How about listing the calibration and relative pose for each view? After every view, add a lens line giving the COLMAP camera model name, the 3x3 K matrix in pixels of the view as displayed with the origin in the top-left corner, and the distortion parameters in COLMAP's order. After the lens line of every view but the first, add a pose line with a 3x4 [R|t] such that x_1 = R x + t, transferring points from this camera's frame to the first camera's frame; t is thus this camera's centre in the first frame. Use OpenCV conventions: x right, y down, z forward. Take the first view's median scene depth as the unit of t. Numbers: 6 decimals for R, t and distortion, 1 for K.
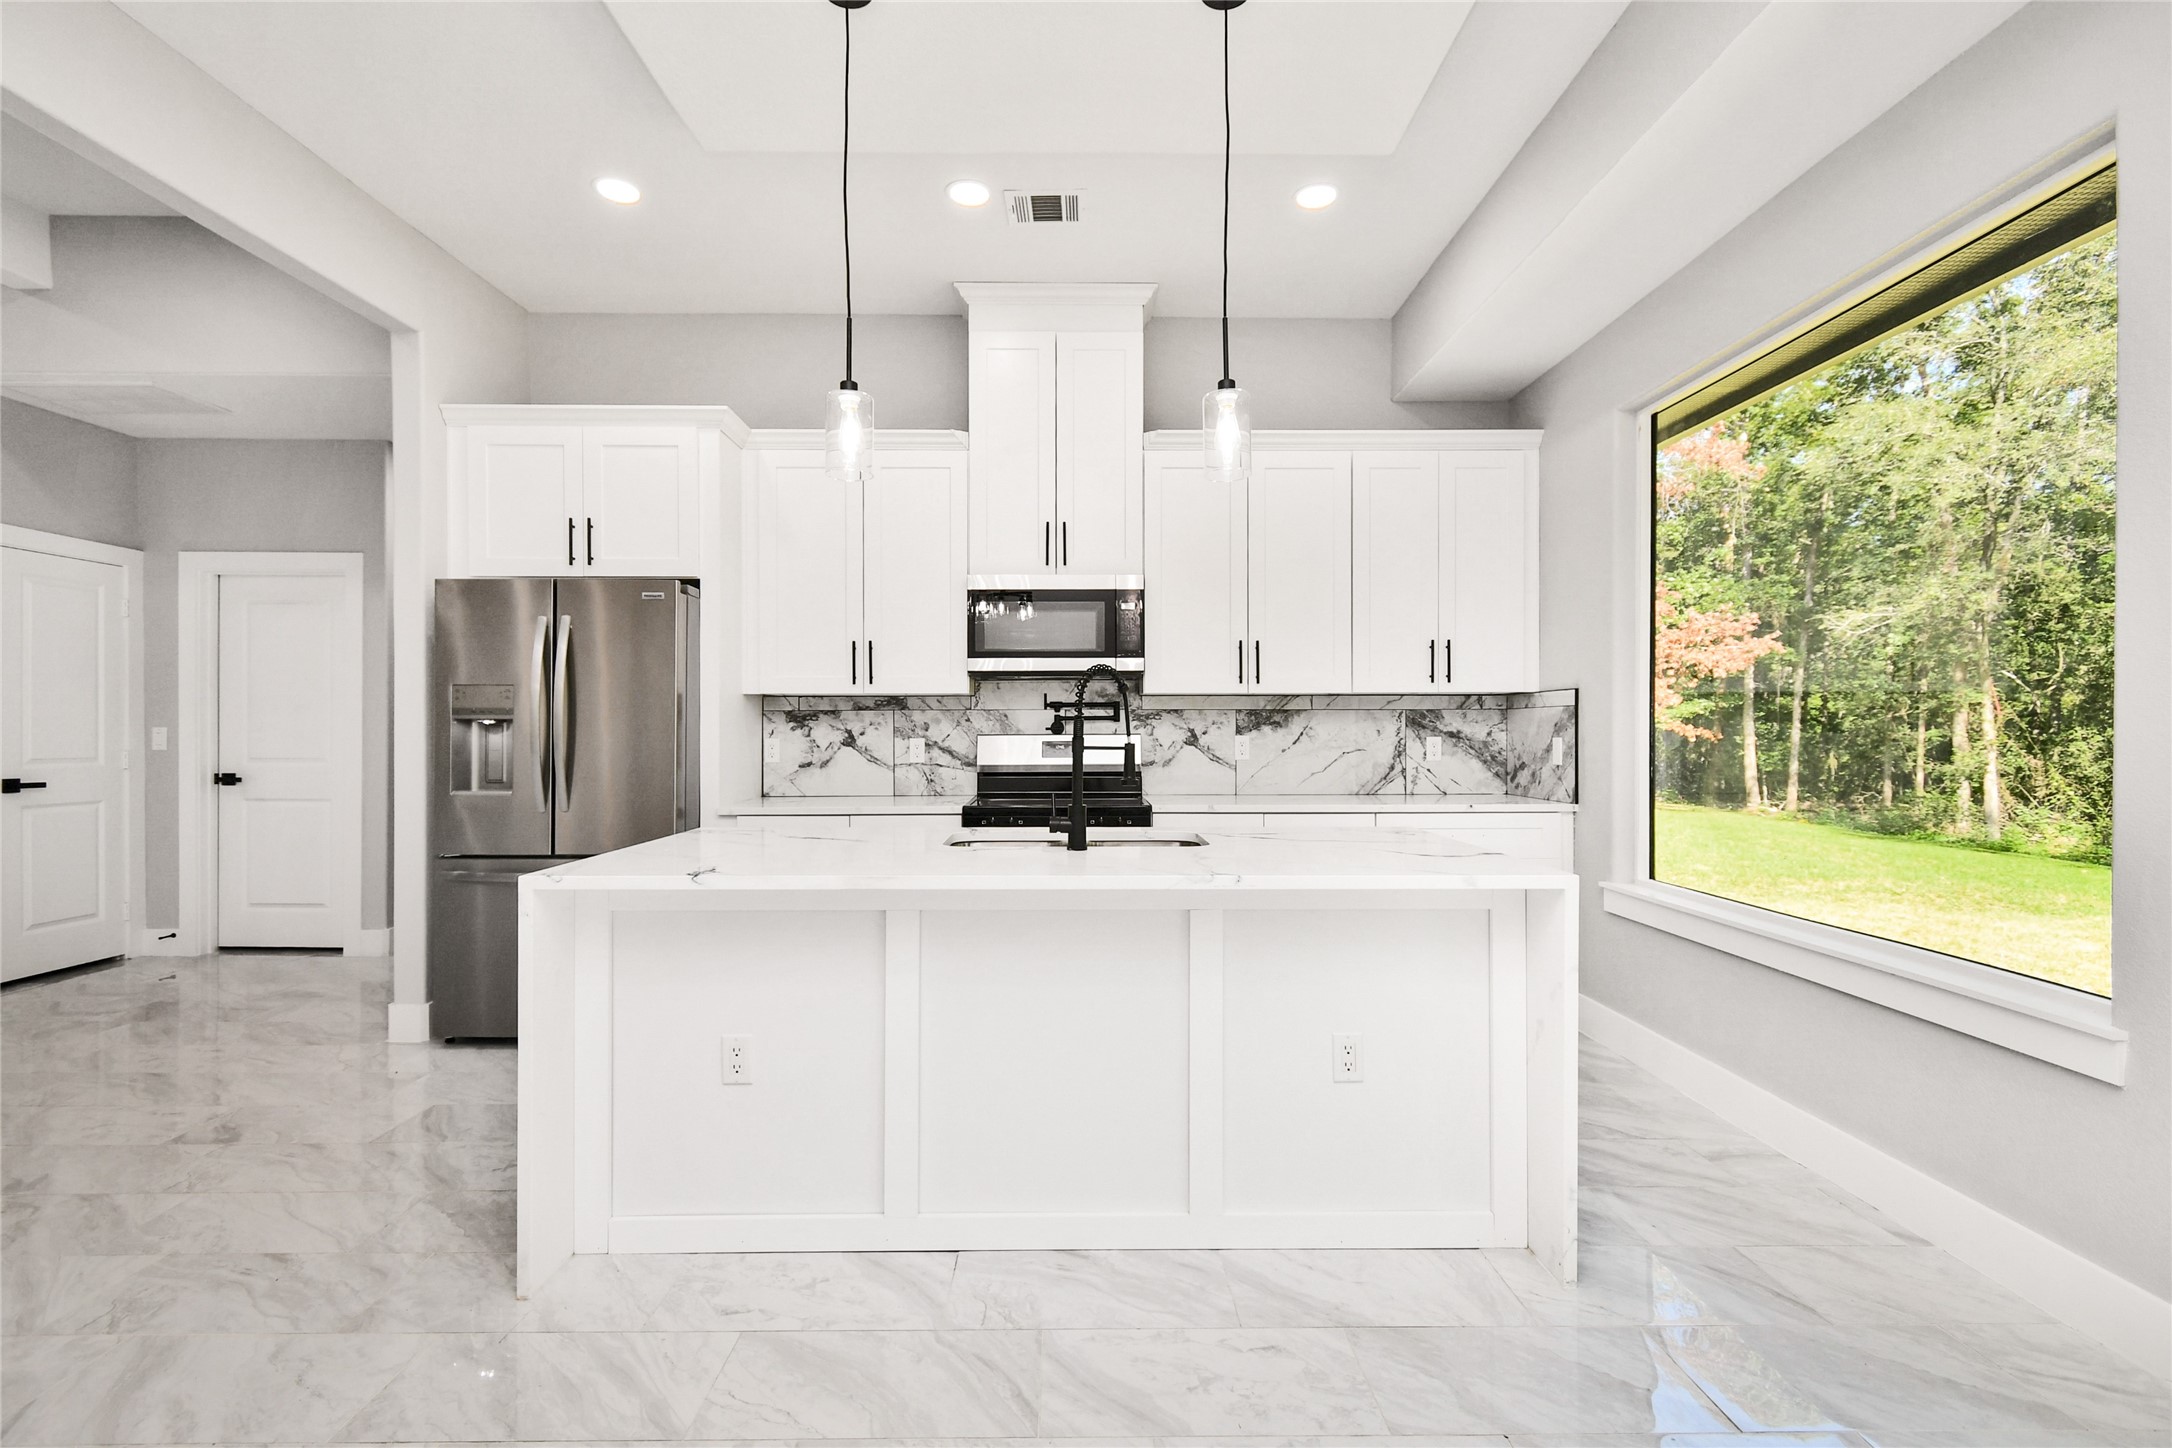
lens RADIAL K [[980.2, 0, 1077.6], [0, 980.2, 732.6], [0, 0, 1]] dist [0.005256, -0.000244]
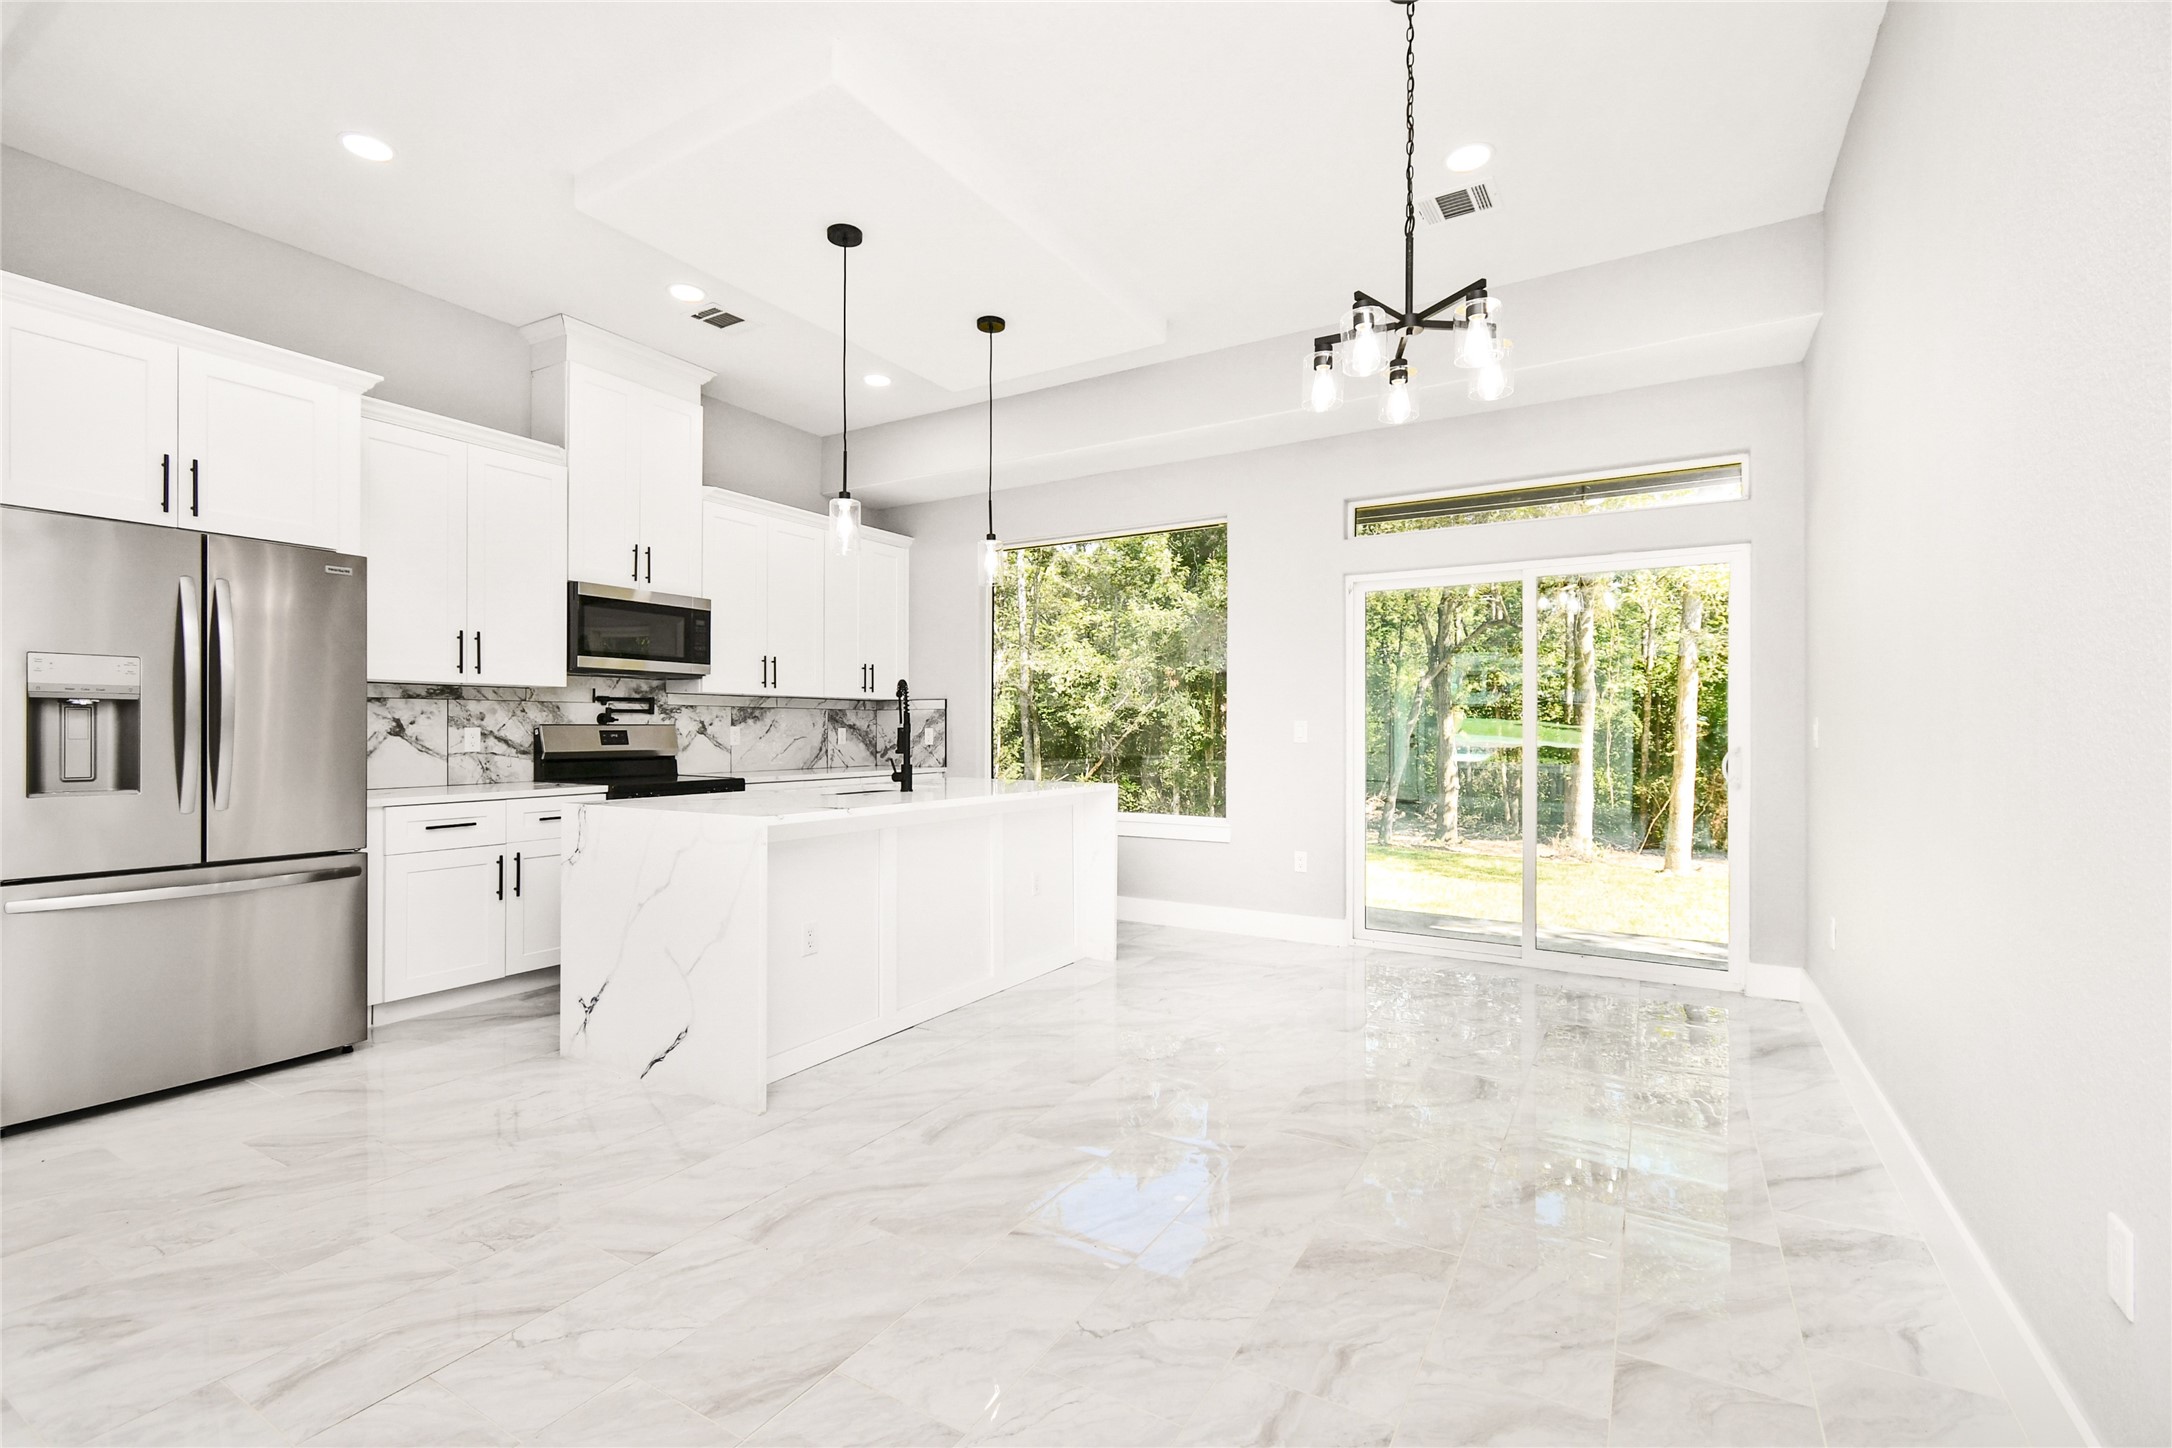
lens RADIAL K [[957.9, 0, 1076.5], [0, 957.9, 731.8], [0, 0, 1]] dist [0.002357, -0.000368]
pose [[0.523906, -0.000064, 0.851776, -0.684937], [-0.000257, 1.000000, 0.000233, 0.009652], [-0.851776, -0.000341, 0.523906, -0.052550]]
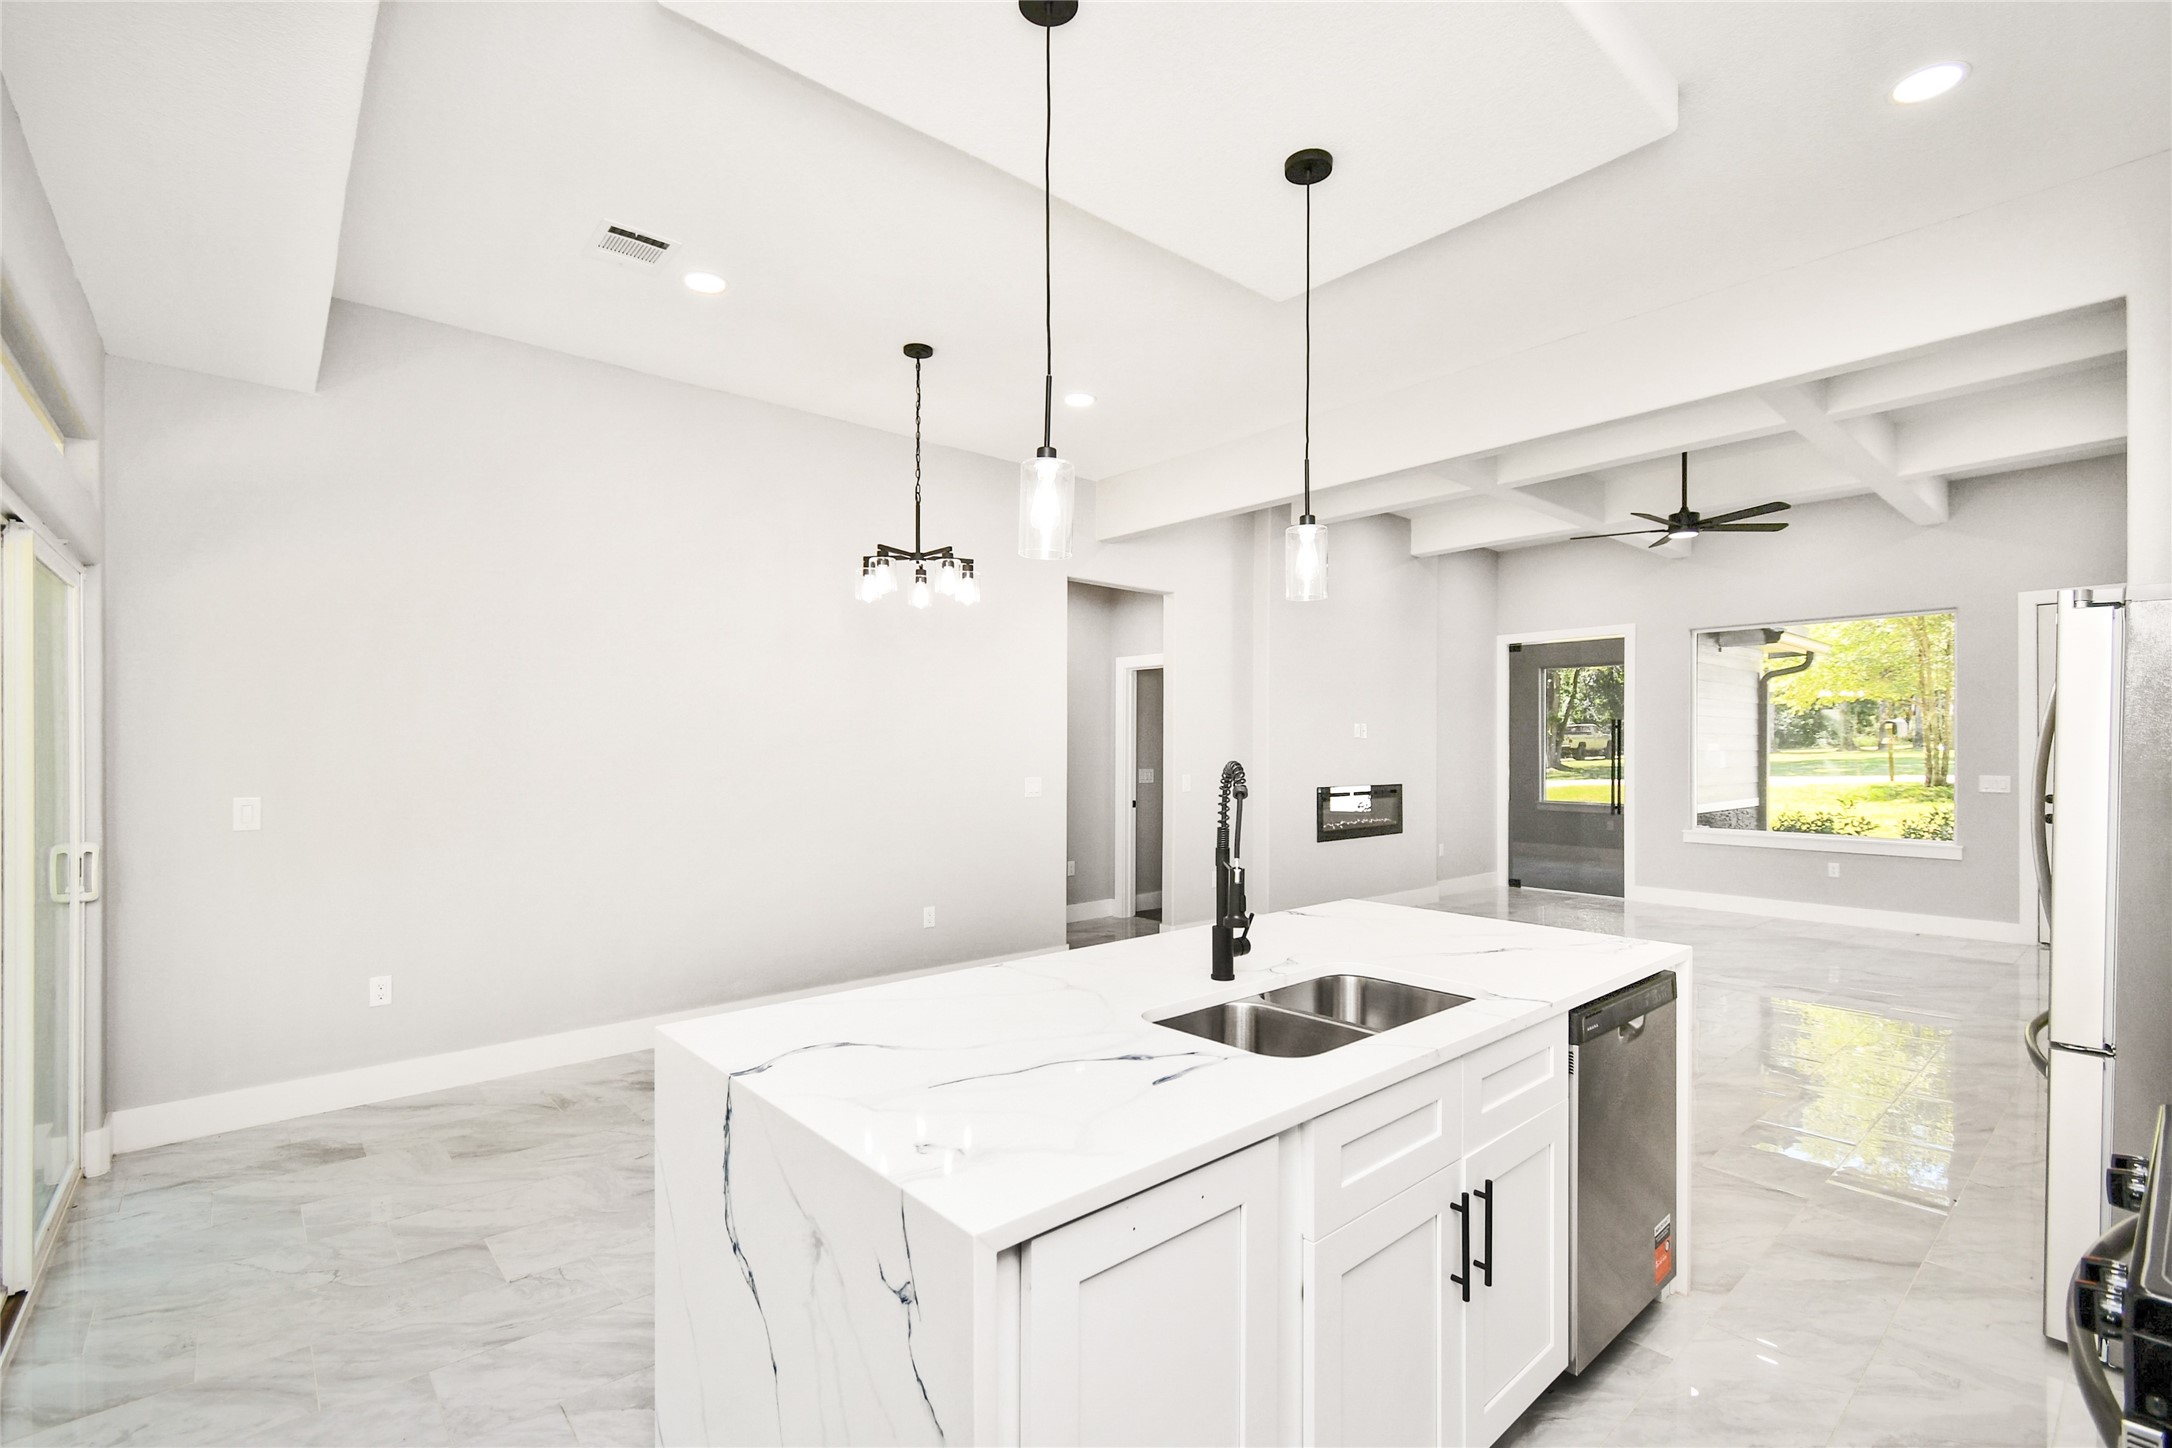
lens RADIAL K [[977.4, 0, 1079.5], [0, 977.4, 749.4], [0, 0, 1]] dist [0.008590, -0.007971]
pose [[-0.760396, 0.001714, -0.649457, 0.363016], [-0.003425, 0.999972, 0.006648, -0.048792], [0.649450, 0.007280, -0.760369, 0.875297]]
